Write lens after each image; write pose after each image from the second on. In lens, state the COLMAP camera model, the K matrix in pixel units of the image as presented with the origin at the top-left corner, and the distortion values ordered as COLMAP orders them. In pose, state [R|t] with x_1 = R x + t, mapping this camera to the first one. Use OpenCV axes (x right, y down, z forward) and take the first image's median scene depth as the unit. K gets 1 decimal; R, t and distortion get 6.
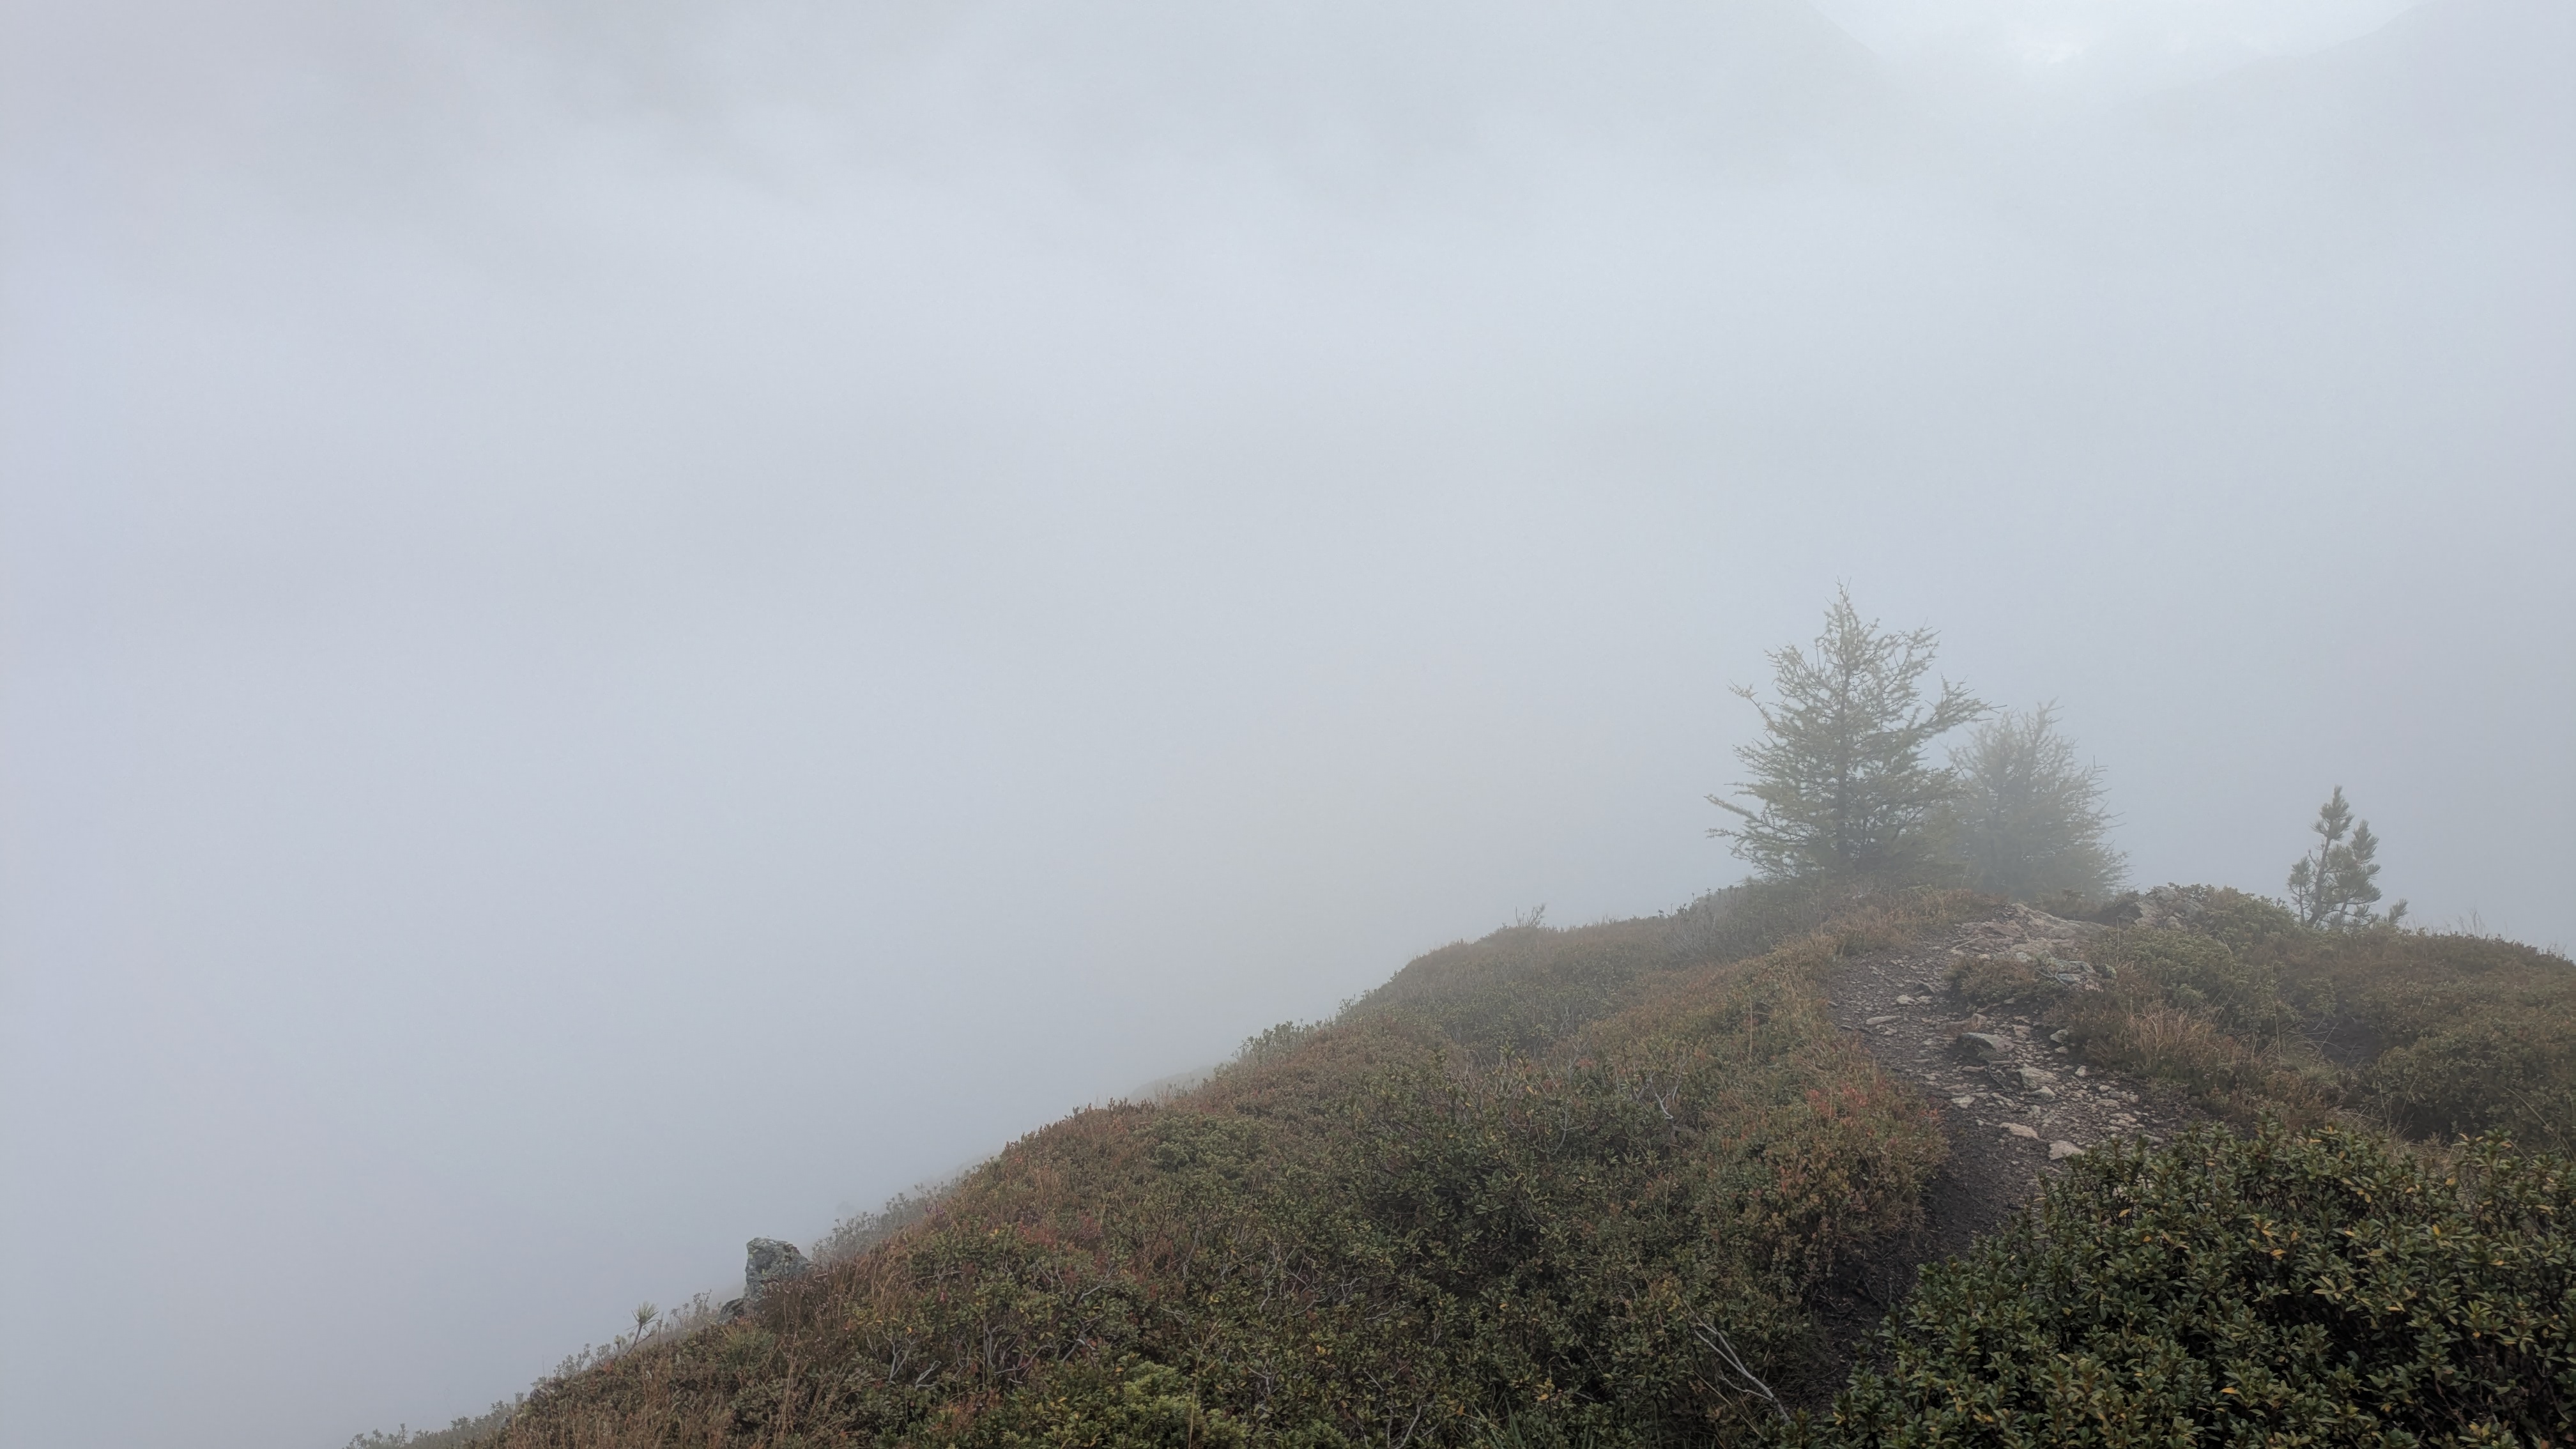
lens RADIAL K [[1890.8, 0, 1283.5], [0, 1890.8, 718.0], [0, 0, 1]] dist [0.009248, -0.005378]
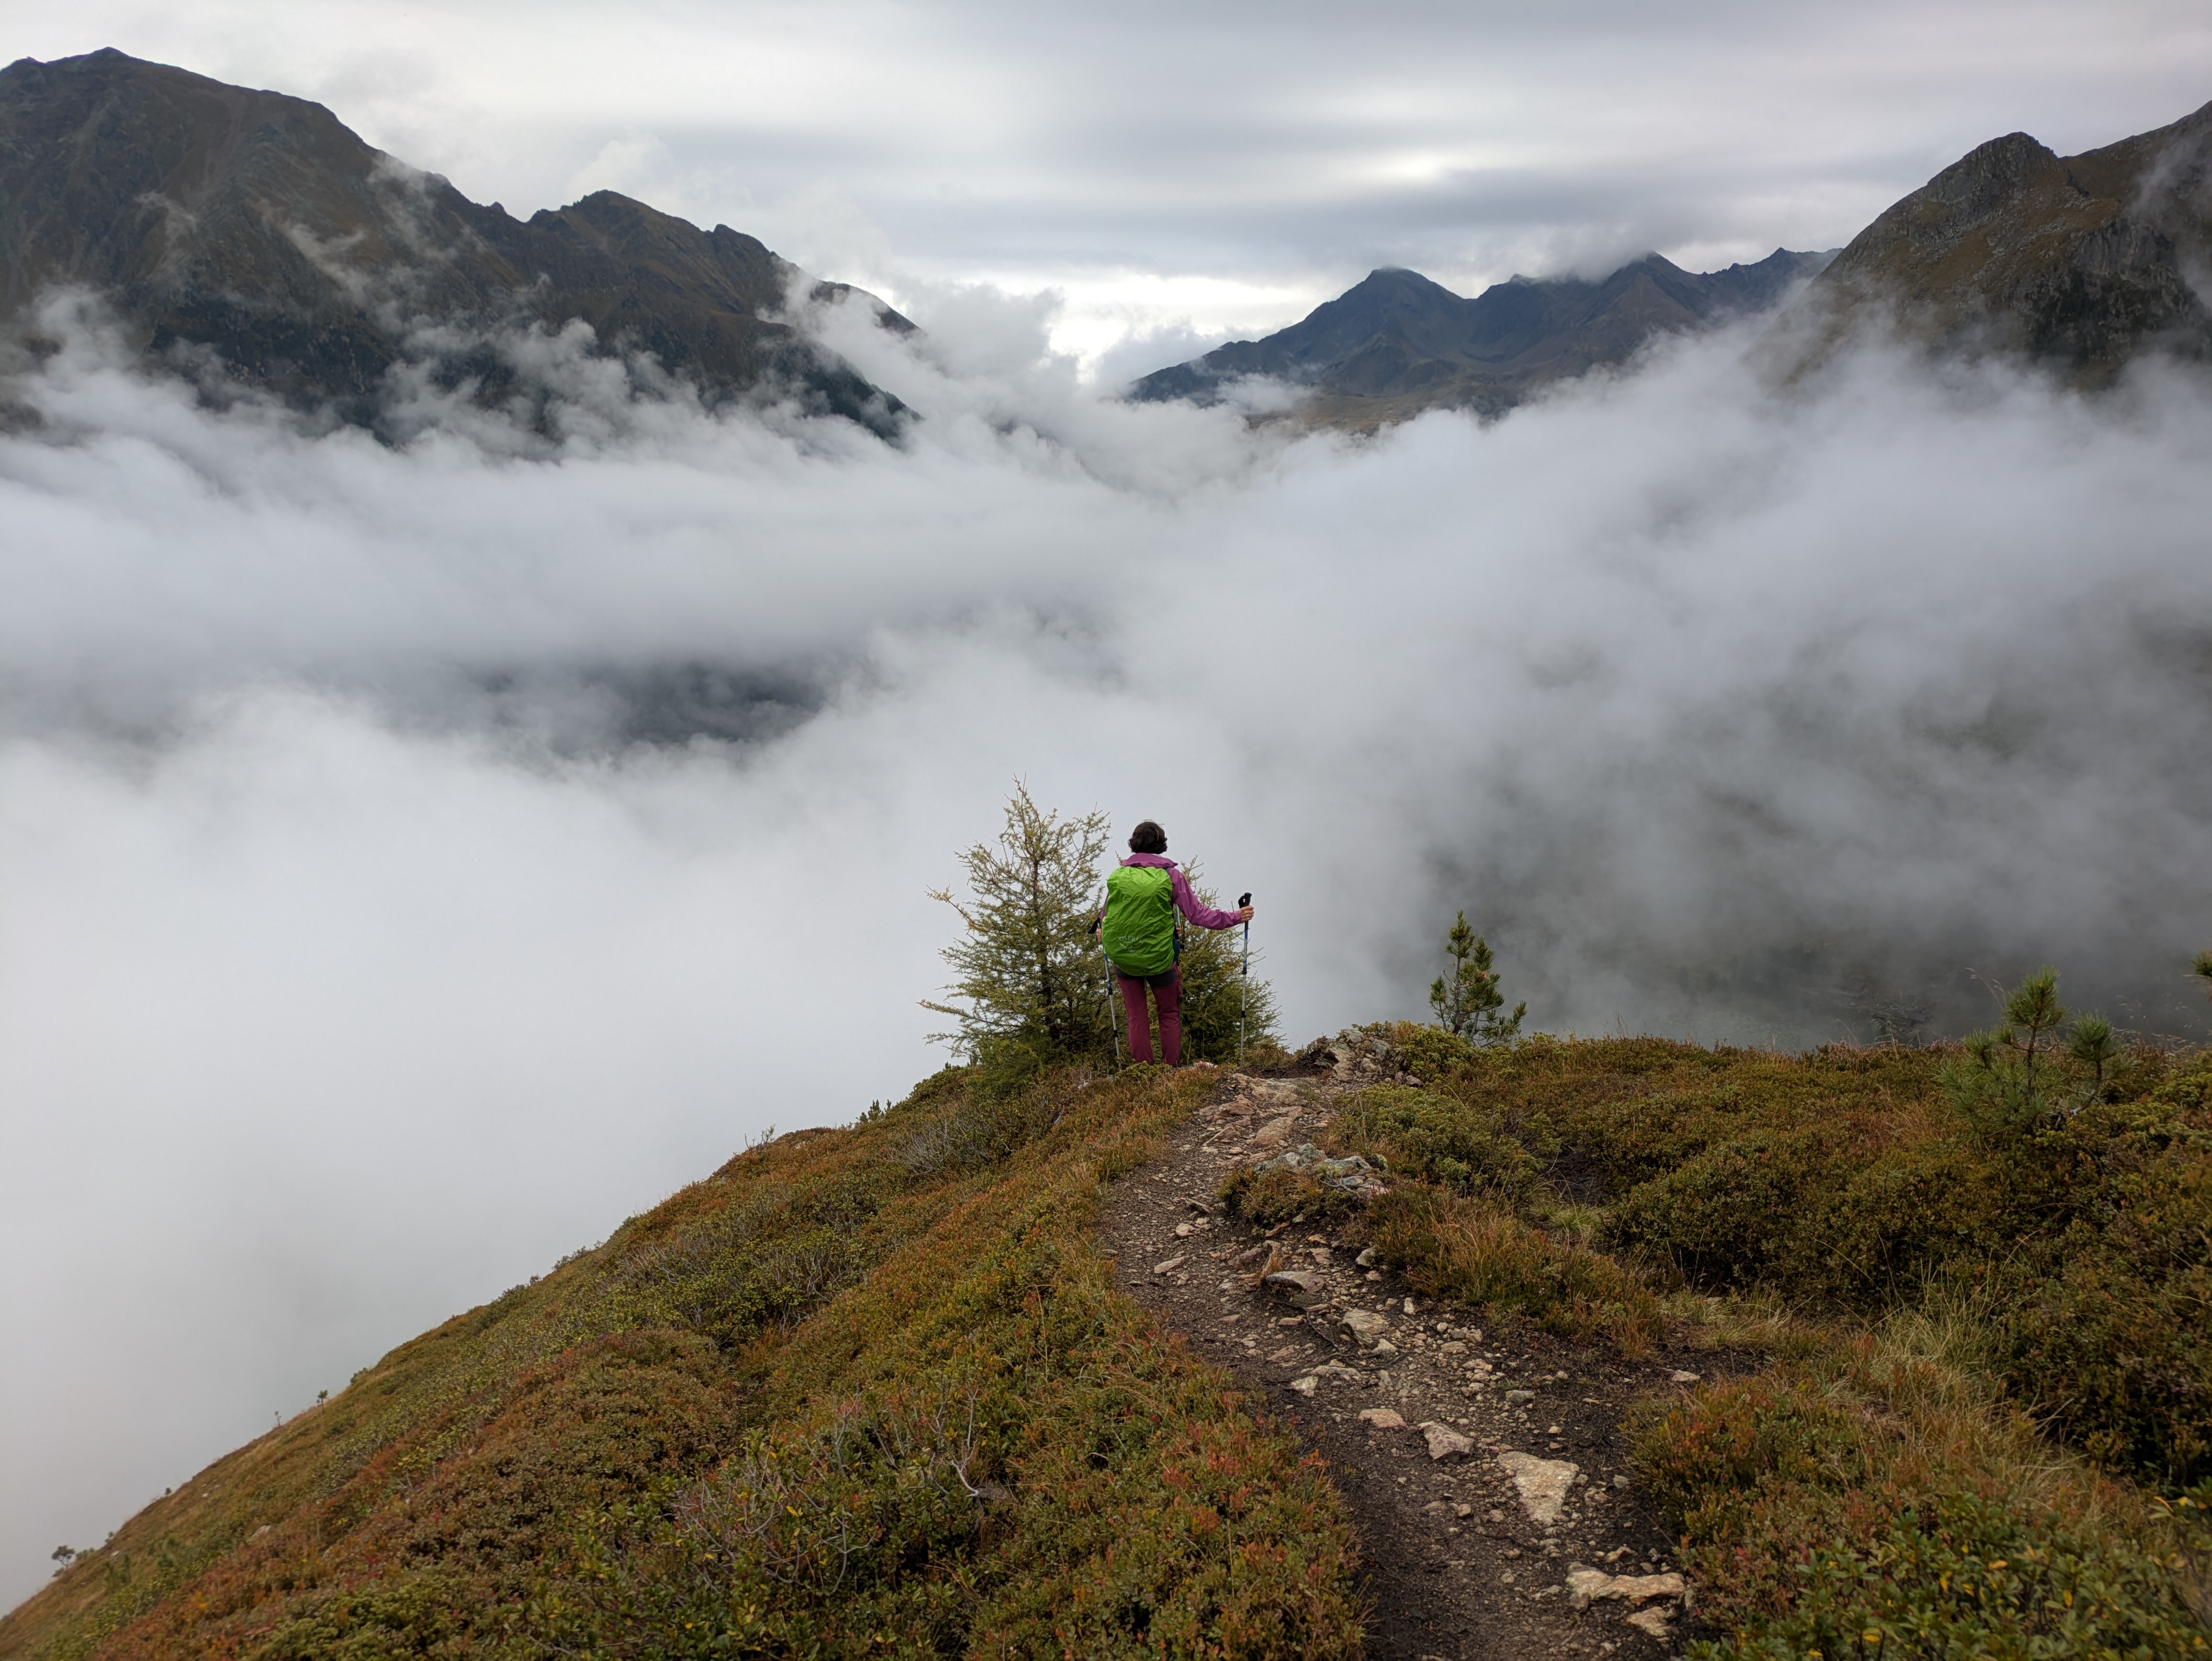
lens RADIAL K [[1627.1, 0, 1098.4], [0, 1627.1, 828.7], [0, 0, 1]] dist [-0.002752, -0.005062]
pose [[0.931019, -0.117754, 0.345452, 0.023207], [0.134973, 0.990505, -0.026129, -0.015364], [-0.339095, 0.070953, 0.938073, 0.146944]]
